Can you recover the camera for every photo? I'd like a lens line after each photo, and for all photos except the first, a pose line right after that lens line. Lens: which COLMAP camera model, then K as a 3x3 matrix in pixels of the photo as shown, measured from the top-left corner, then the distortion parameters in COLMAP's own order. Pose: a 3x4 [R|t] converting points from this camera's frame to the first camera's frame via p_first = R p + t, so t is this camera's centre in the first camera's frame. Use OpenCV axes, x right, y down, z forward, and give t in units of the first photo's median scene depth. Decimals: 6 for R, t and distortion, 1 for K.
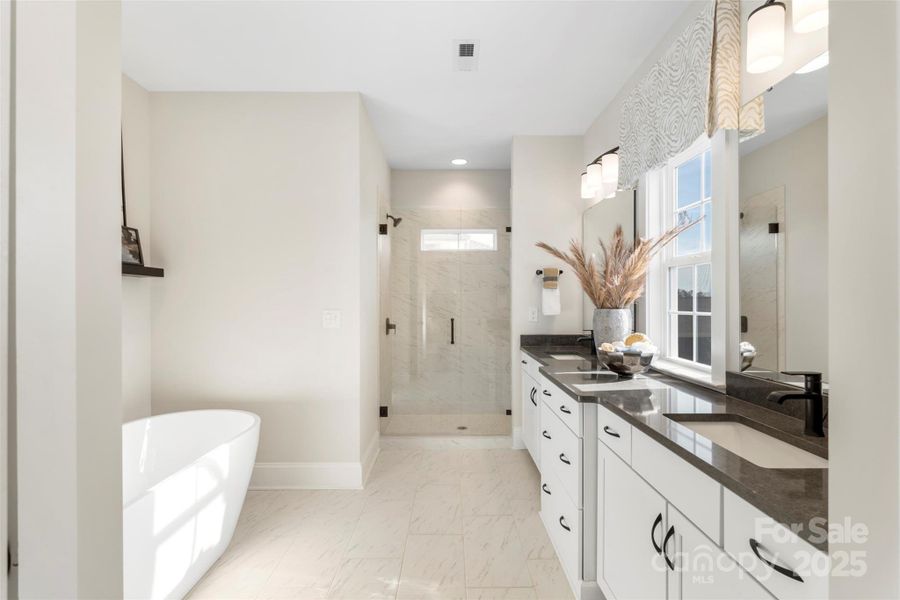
lens RADIAL K [[398.2, 0, 450.0], [0, 398.2, 300.7], [0, 0, 1]] dist [0.002955, 0.000471]
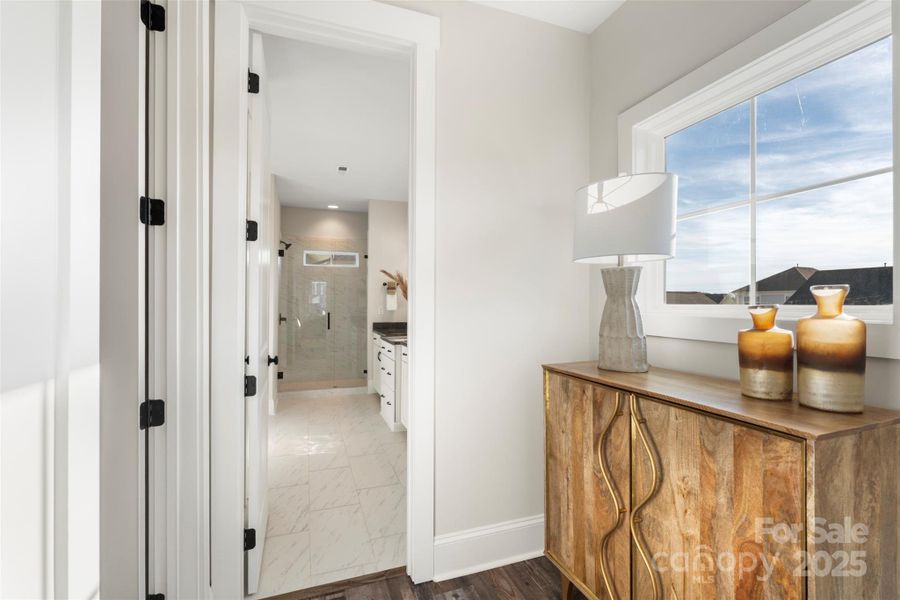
lens RADIAL K [[398.2, 0, 450.0], [0, 398.2, 300.7], [0, 0, 1]] dist [0.002955, 0.000471]
pose [[0.942005, 0.007166, 0.335522, -0.071126], [-0.005457, 0.999967, -0.006034, 0.005112], [-0.335554, 0.003853, 0.942013, -0.625618]]
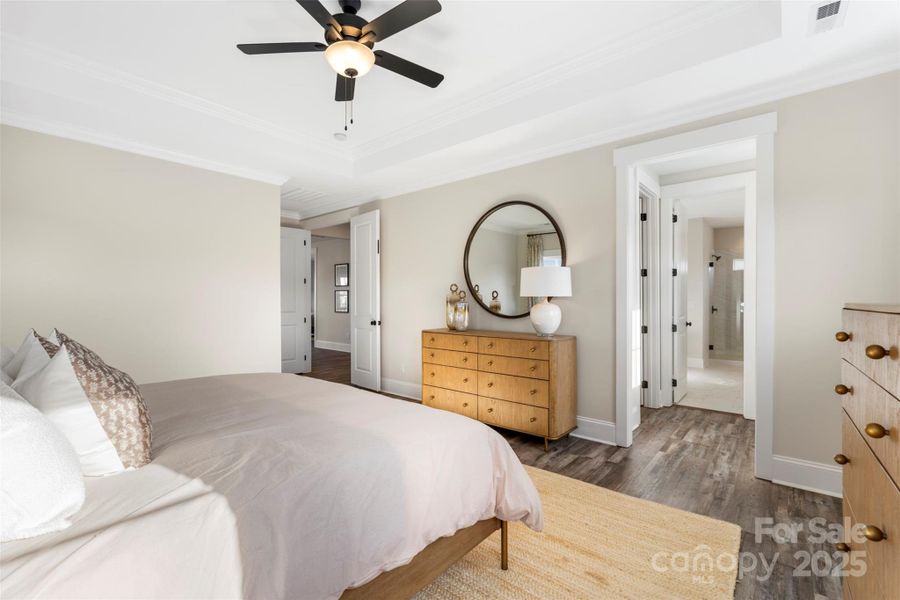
lens RADIAL K [[398.2, 0, 450.0], [0, 398.2, 300.7], [0, 0, 1]] dist [0.002955, 0.000471]
pose [[0.764661, 0.007291, -0.644392, 0.144903], [-0.002149, 0.999959, 0.008765, 0.001255], [0.644429, -0.005318, 0.764645, -1.577446]]
